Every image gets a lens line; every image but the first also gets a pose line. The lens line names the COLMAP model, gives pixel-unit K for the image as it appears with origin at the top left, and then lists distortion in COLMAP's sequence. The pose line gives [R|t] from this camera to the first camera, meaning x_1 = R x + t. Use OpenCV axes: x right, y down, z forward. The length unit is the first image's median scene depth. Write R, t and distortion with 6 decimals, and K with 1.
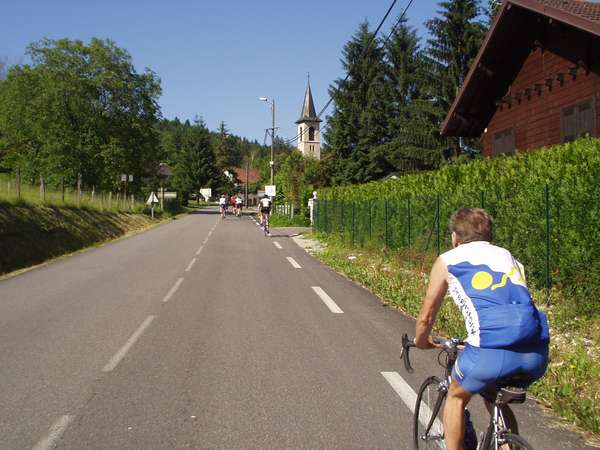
lens RADIAL K [[568.4, 0, 300.1], [0, 568.4, 223.9], [0, 0, 1]] dist [-0.000818, 0.000000]
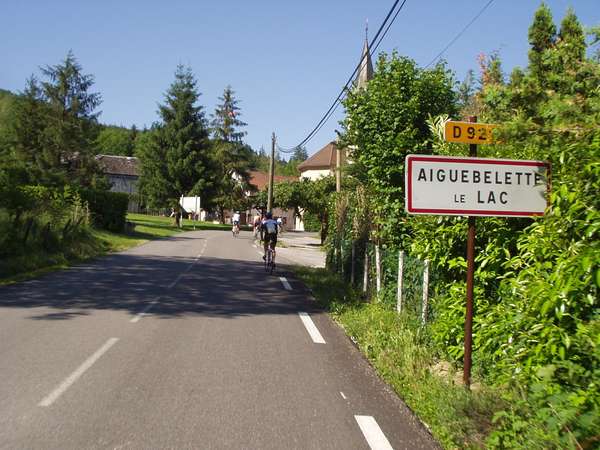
lens RADIAL K [[568.4, 0, 299.7], [0, 568.4, 225.4], [0, 0, 1]] dist [-0.000818, 0.000000]
pose [[0.999285, 0.028585, -0.024765, -0.047111], [-0.029301, 0.999149, -0.029034, -0.021715], [0.023914, 0.029738, 0.999272, 0.449791]]
